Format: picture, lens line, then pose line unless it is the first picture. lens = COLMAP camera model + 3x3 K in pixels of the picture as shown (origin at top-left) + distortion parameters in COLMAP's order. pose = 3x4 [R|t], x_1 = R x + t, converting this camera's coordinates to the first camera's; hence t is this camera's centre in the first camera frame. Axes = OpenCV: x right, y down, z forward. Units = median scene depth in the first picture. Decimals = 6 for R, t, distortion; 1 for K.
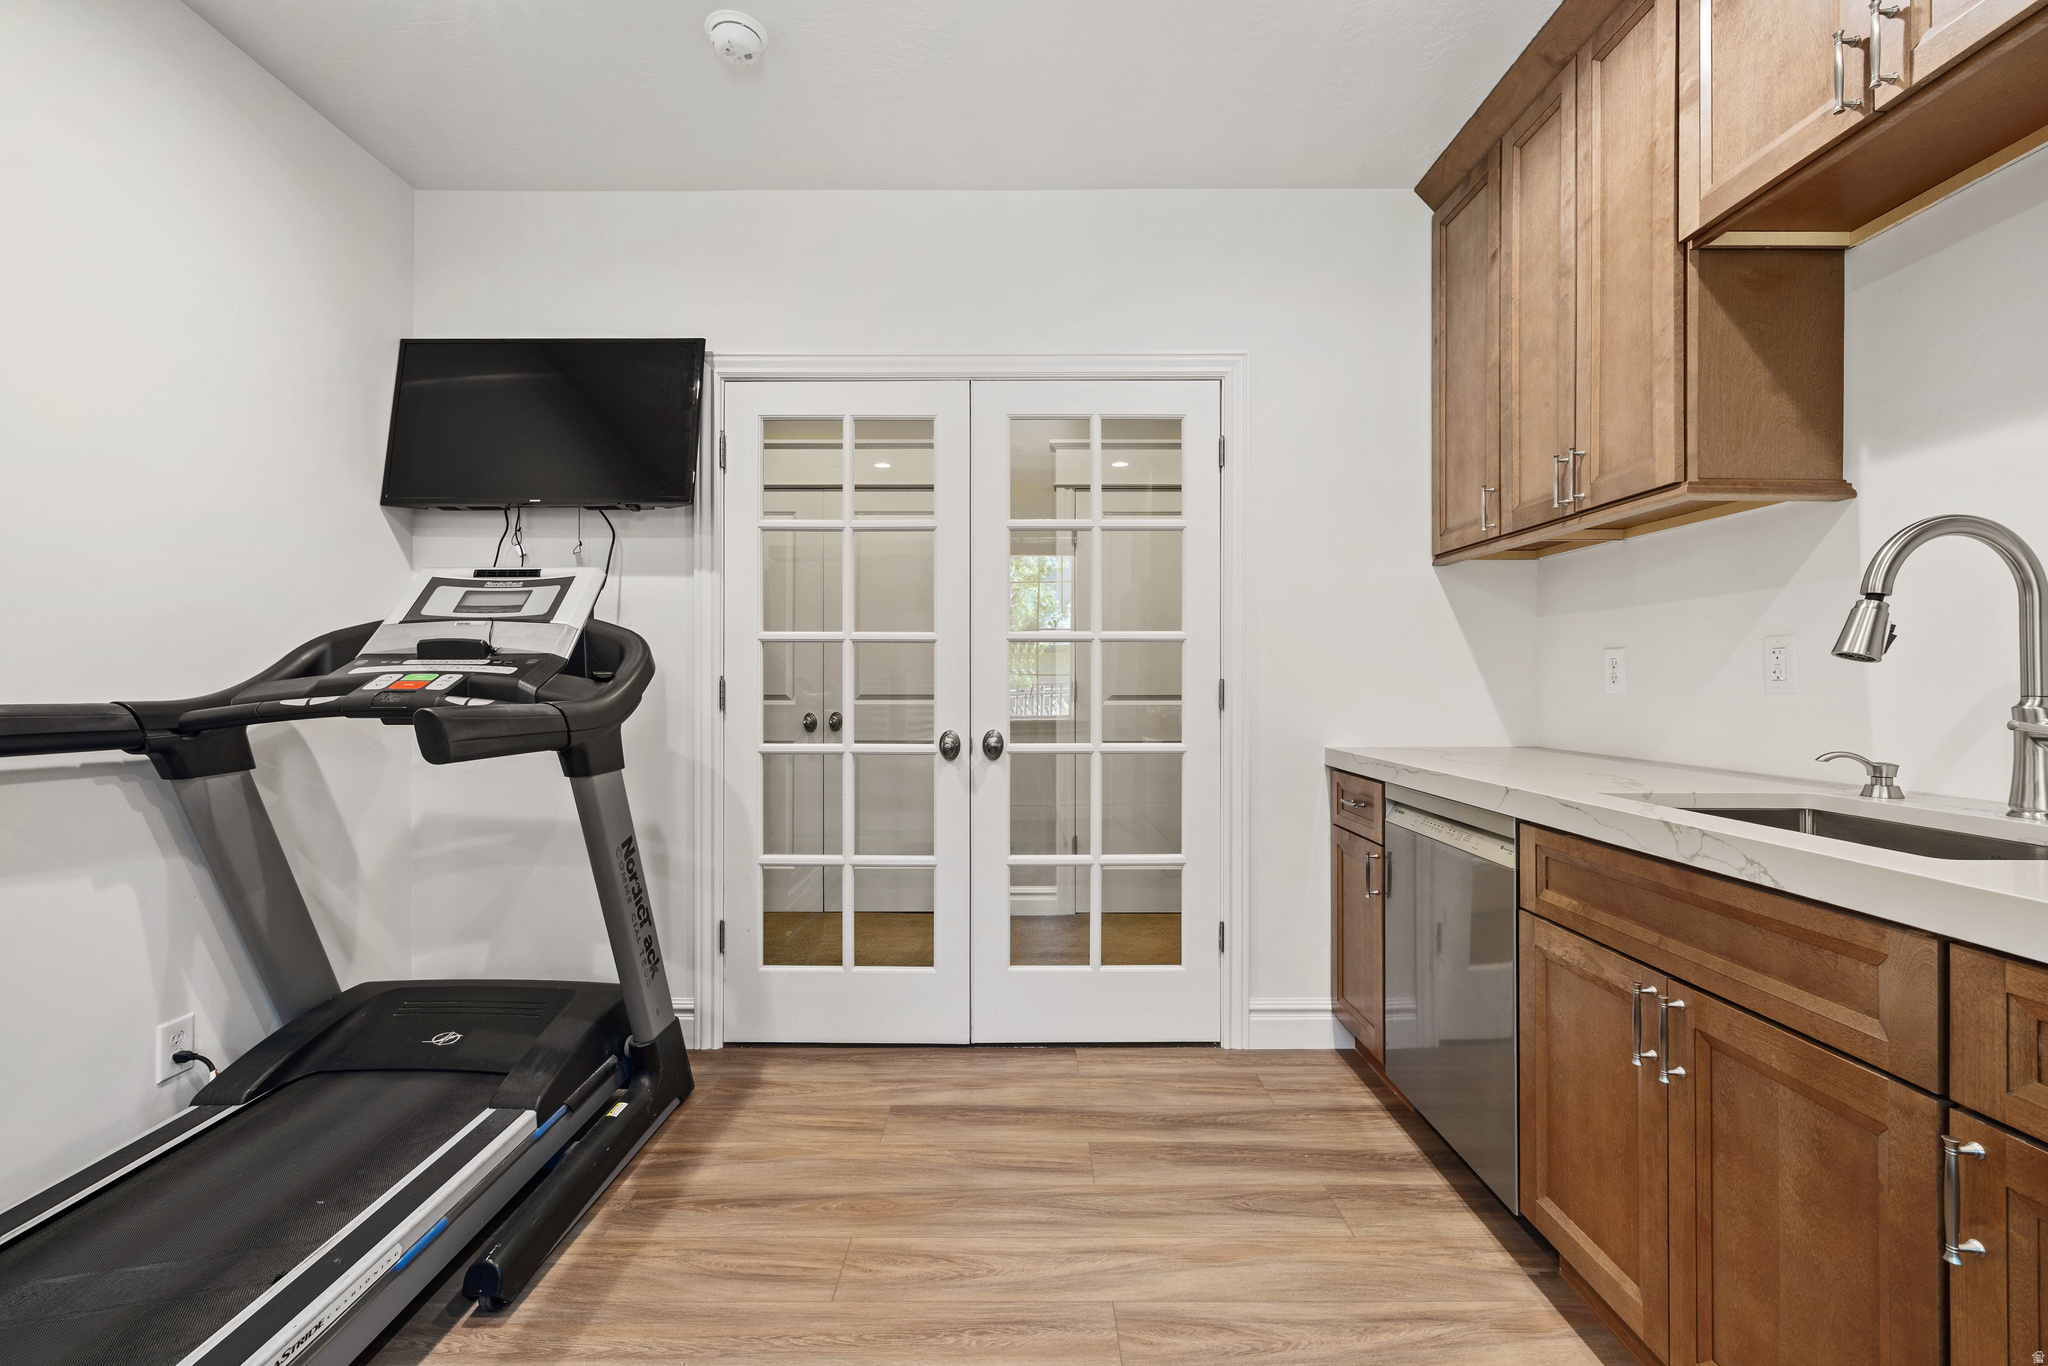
lens RADIAL K [[864.4, 0, 1026.7], [0, 864.4, 679.1], [0, 0, 1]] dist [0.003317, 0.000335]
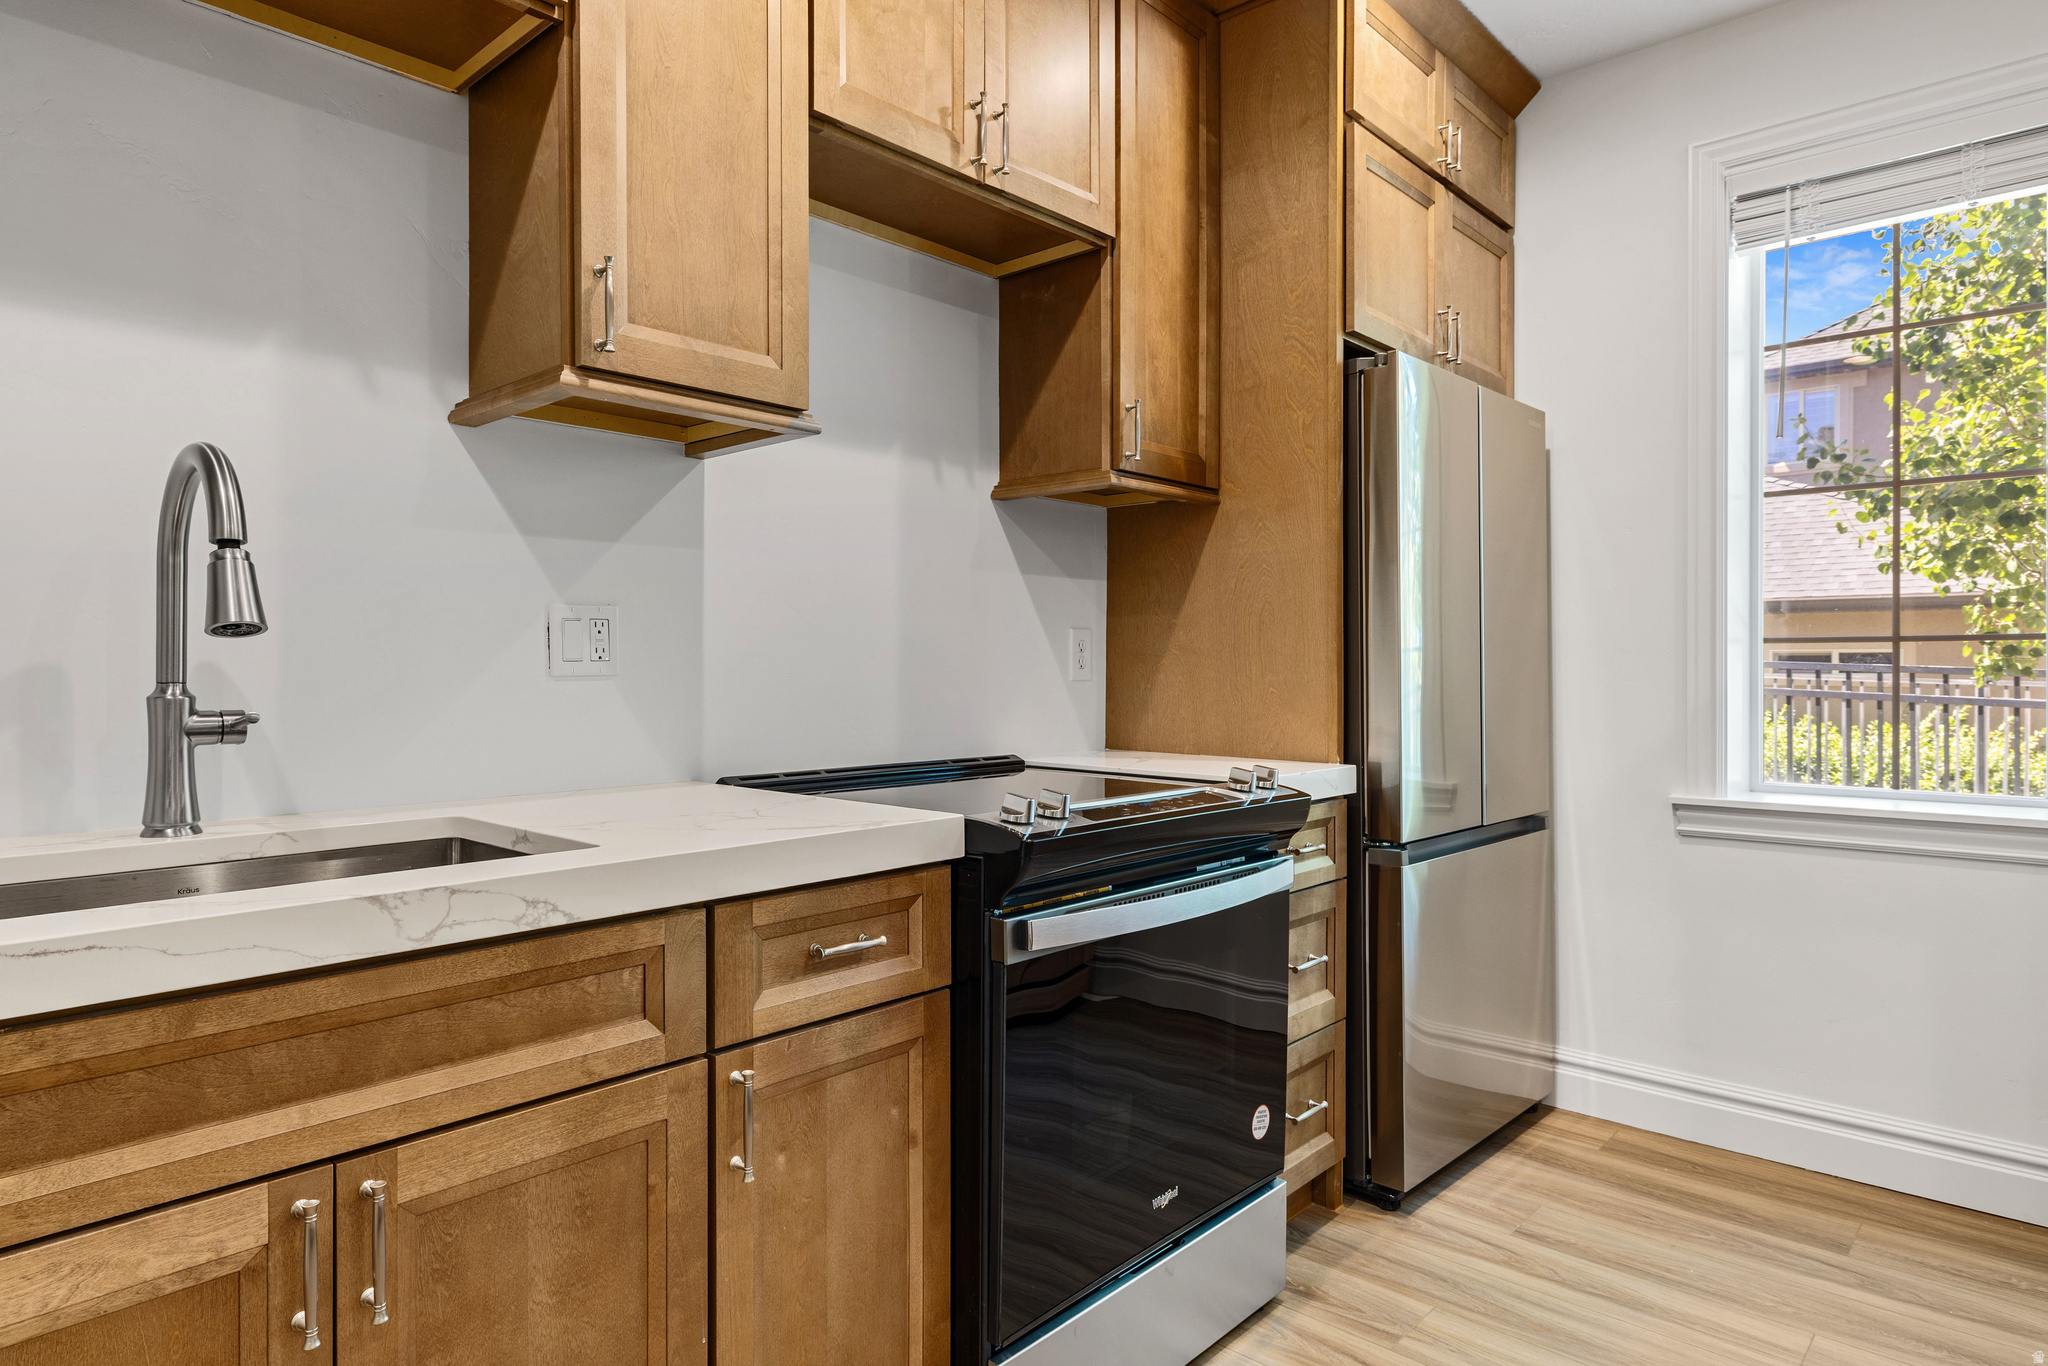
lens RADIAL K [[1171.8, 0, 1023.9], [0, 1171.8, 670.4], [0, 0, 1]] dist [0.007174, 0.001102]
pose [[-0.731629, -0.006766, 0.681670, -0.143802], [-0.004820, 0.999977, 0.004752, -0.000297], [-0.681686, 0.000191, -0.731644, 1.177674]]
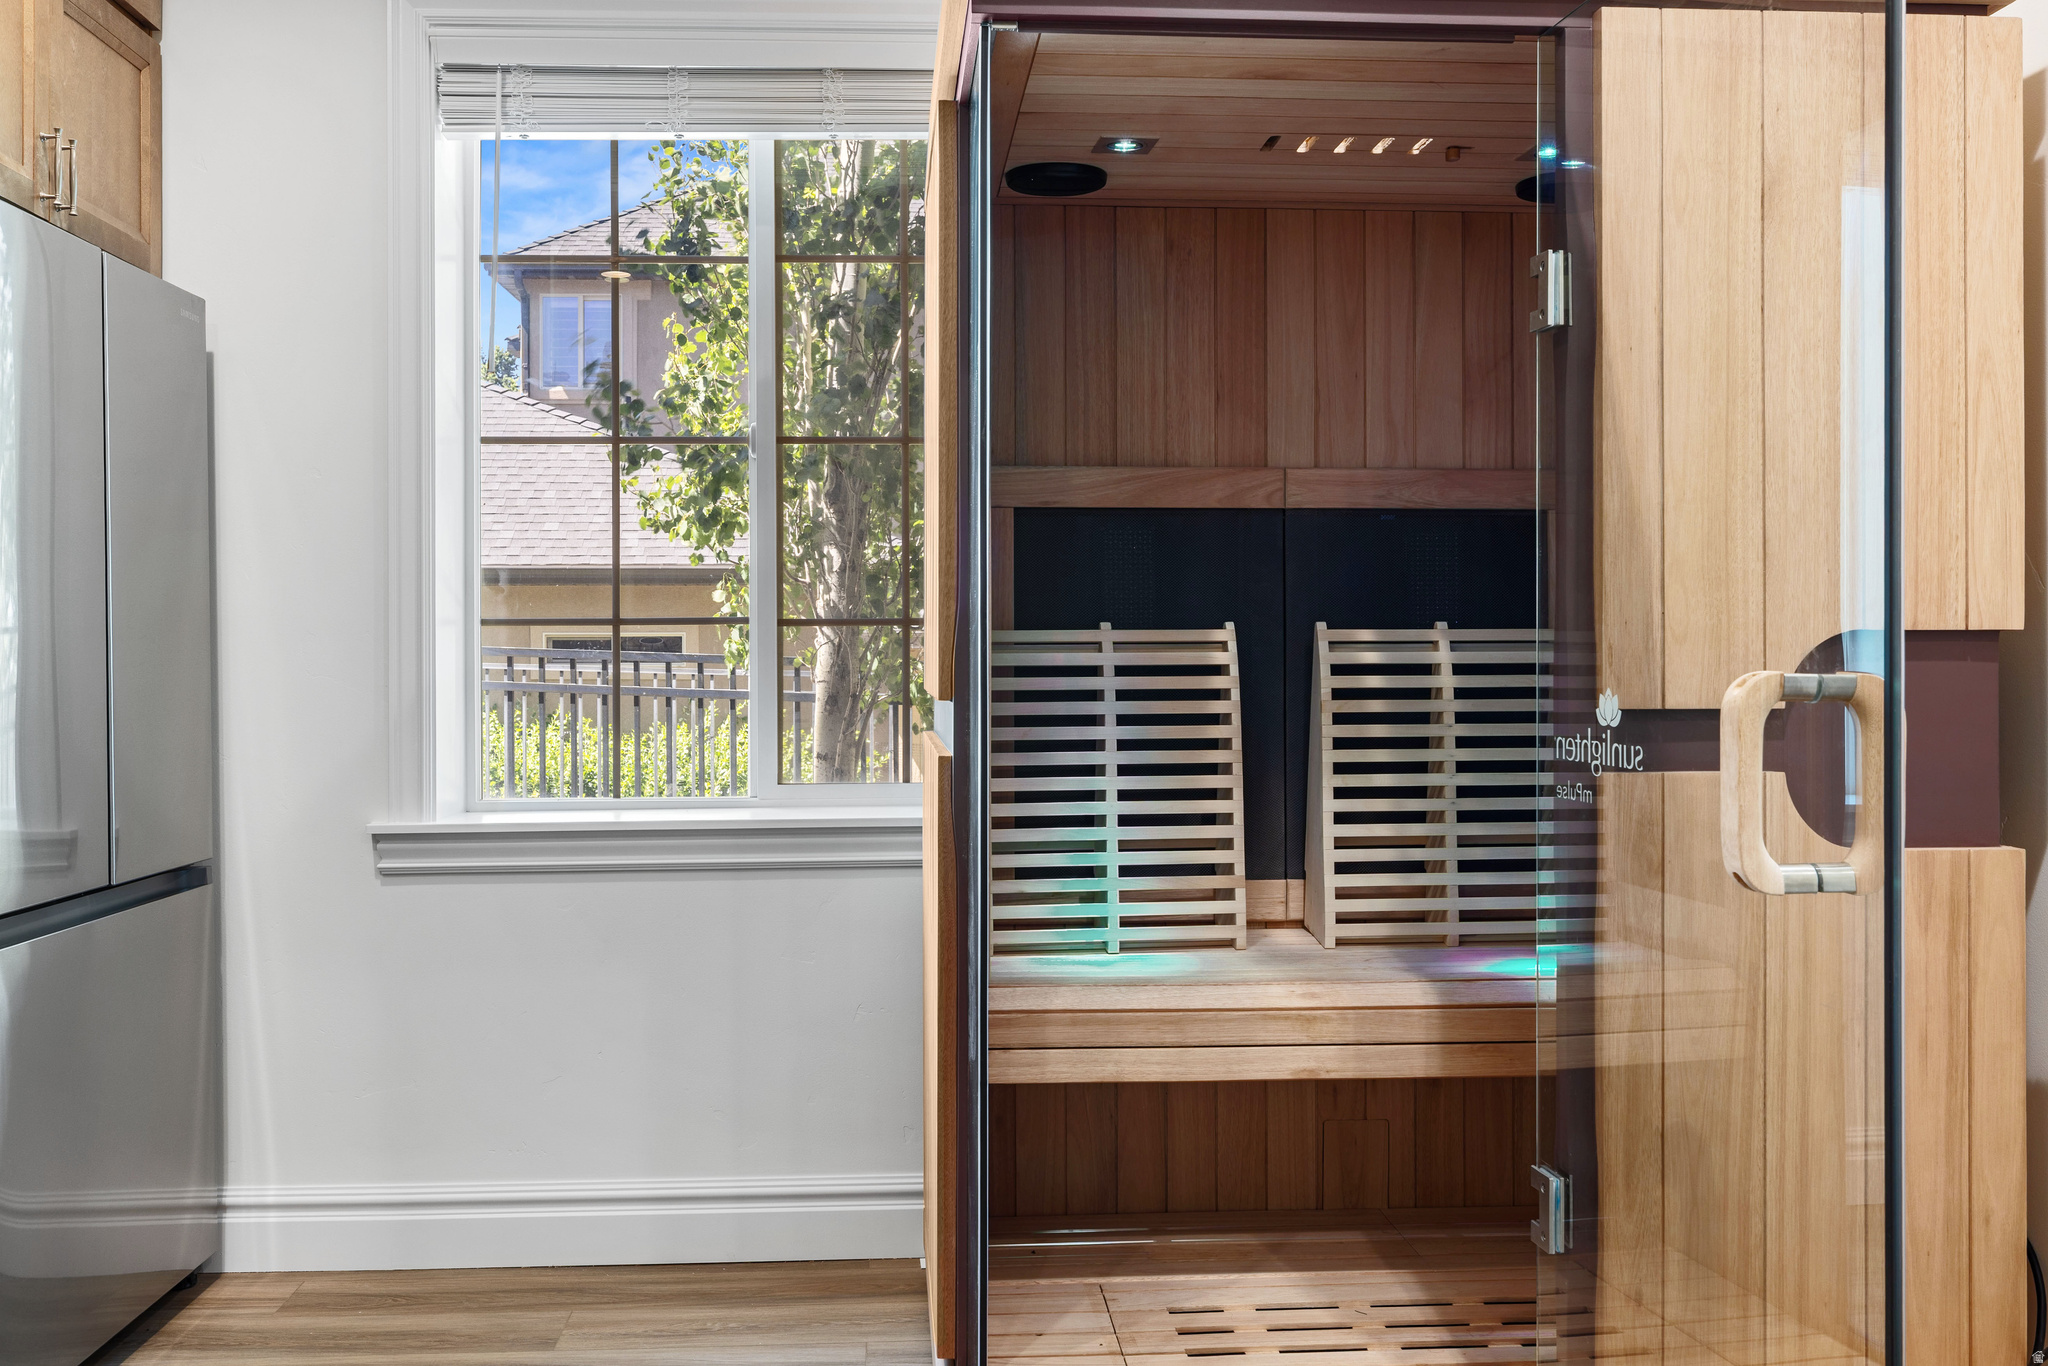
lens RADIAL K [[1836.2, 0, 1005.0], [0, 1836.2, 638.8], [0, 0, 1]] dist [-0.001857, 0.010674]
pose [[-0.998825, -0.000209, -0.048455, -0.259710], [0.000276, 0.999950, -0.010006, 0.000108], [0.048455, -0.010007, -0.998775, 1.340397]]
